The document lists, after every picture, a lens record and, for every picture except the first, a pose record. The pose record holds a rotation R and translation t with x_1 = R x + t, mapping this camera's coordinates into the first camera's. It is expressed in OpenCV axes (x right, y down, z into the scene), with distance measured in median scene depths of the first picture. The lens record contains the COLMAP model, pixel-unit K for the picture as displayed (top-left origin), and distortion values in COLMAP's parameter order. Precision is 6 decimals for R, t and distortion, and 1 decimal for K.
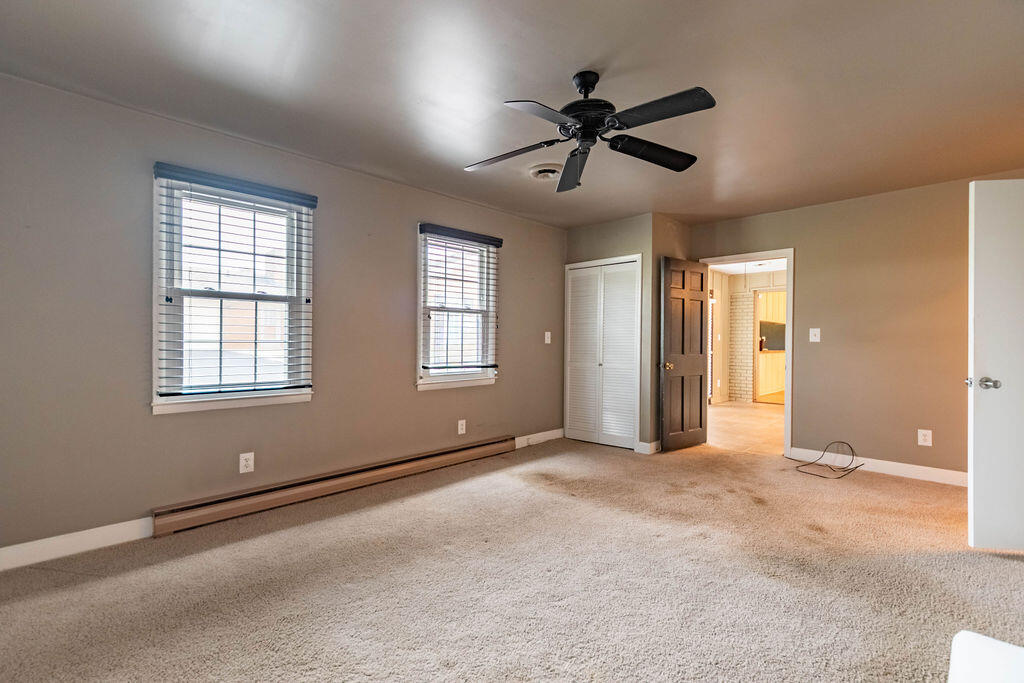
lens RADIAL K [[455.5, 0, 509.3], [0, 455.5, 342.6], [0, 0, 1]] dist [0.004150, 0.000057]
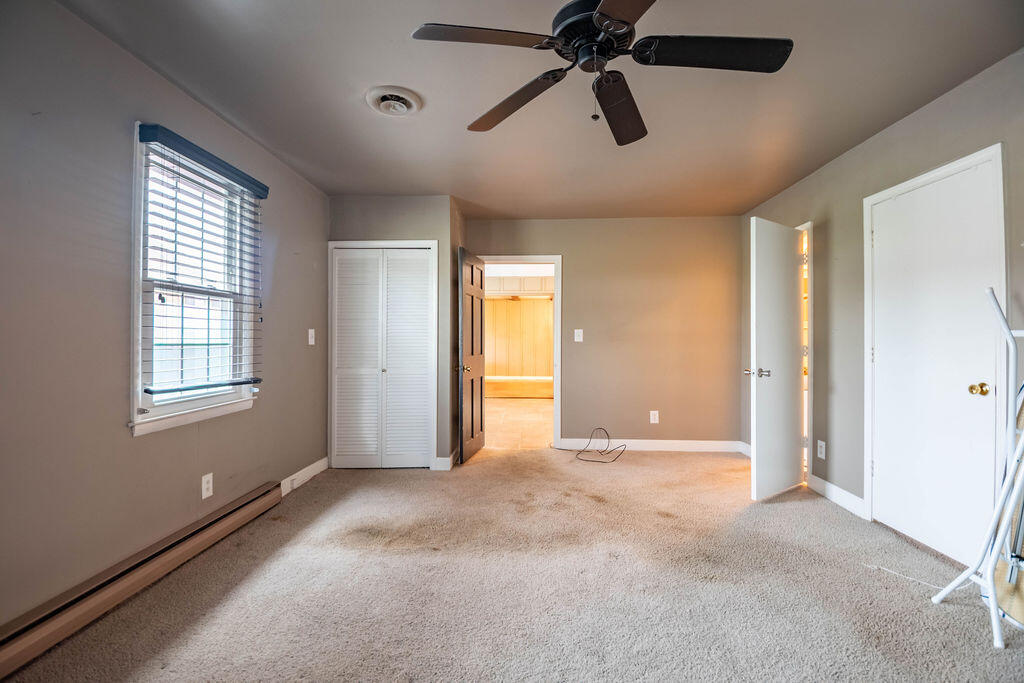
lens RADIAL K [[455.5, 0, 509.3], [0, 455.5, 342.6], [0, 0, 1]] dist [0.004150, 0.000057]
pose [[0.740694, -0.003765, 0.671832, -0.220192], [0.003560, 0.999992, 0.001679, -0.002016], [-0.671833, 0.001148, 0.740701, 0.304030]]
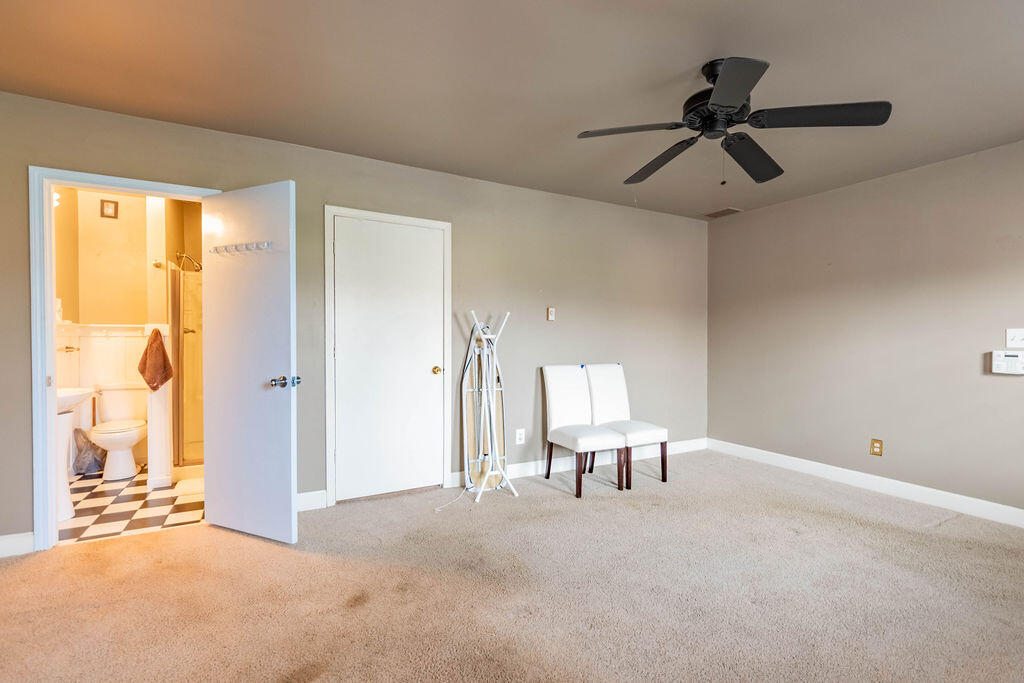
lens RADIAL K [[455.5, 0, 509.3], [0, 455.5, 342.6], [0, 0, 1]] dist [0.004150, 0.000057]
pose [[-0.953173, -0.009921, 0.302264, 0.153642], [-0.004896, 0.999837, 0.017377, -0.011746], [-0.302387, 0.015083, -0.953066, 1.090557]]
